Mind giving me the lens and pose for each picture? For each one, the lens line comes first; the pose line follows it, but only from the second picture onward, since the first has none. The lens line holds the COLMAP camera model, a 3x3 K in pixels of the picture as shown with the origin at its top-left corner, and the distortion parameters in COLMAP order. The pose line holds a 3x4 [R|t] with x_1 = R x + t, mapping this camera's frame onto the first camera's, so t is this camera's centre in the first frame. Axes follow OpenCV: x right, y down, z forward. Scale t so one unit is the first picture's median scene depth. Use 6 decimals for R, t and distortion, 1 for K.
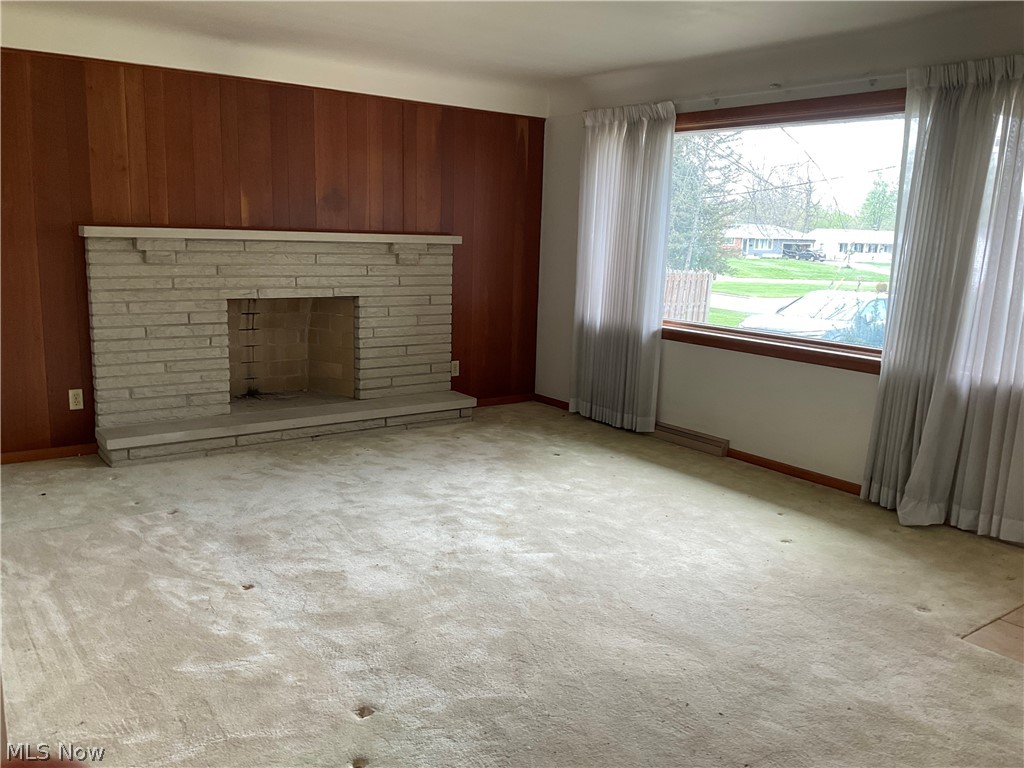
lens RADIAL K [[843.2, 0, 523.0], [0, 843.2, 383.8], [0, 0, 1]] dist [0.094954, -0.177719]
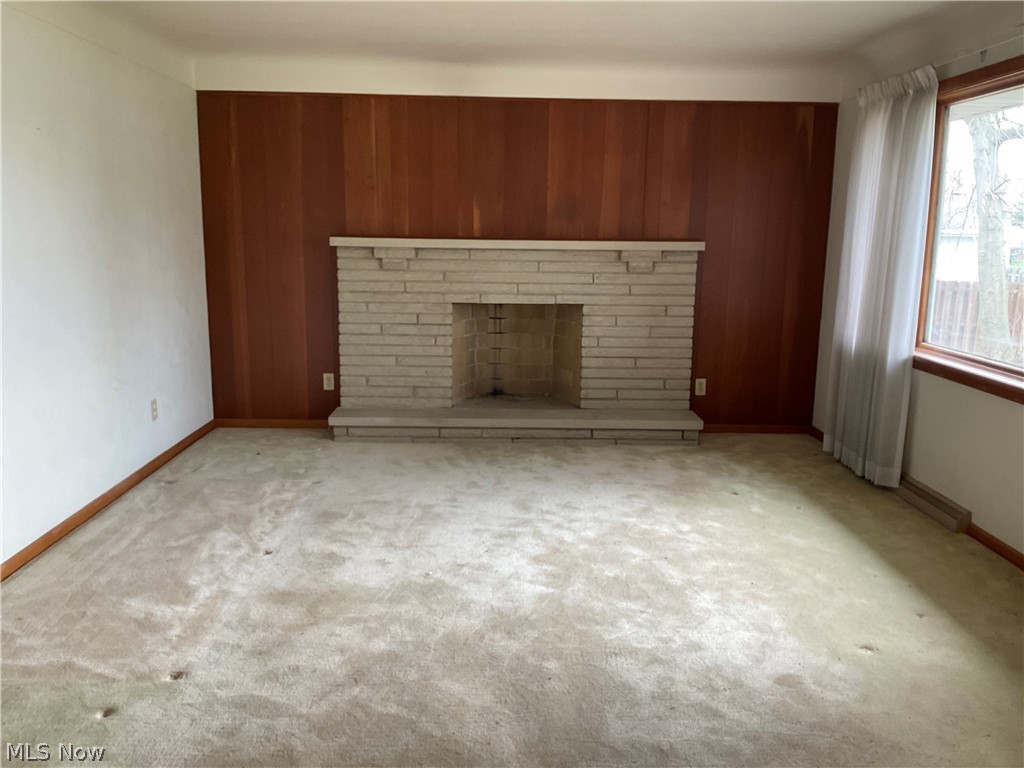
lens RADIAL K [[843.2, 0, 511.8], [0, 843.2, 387.9], [0, 0, 1]] dist [0.094954, -0.177719]
pose [[0.813040, 0.086670, -0.575721, 0.371172], [-0.094252, 0.995407, 0.016746, -0.017279], [0.574528, 0.040648, 0.817475, 0.173299]]
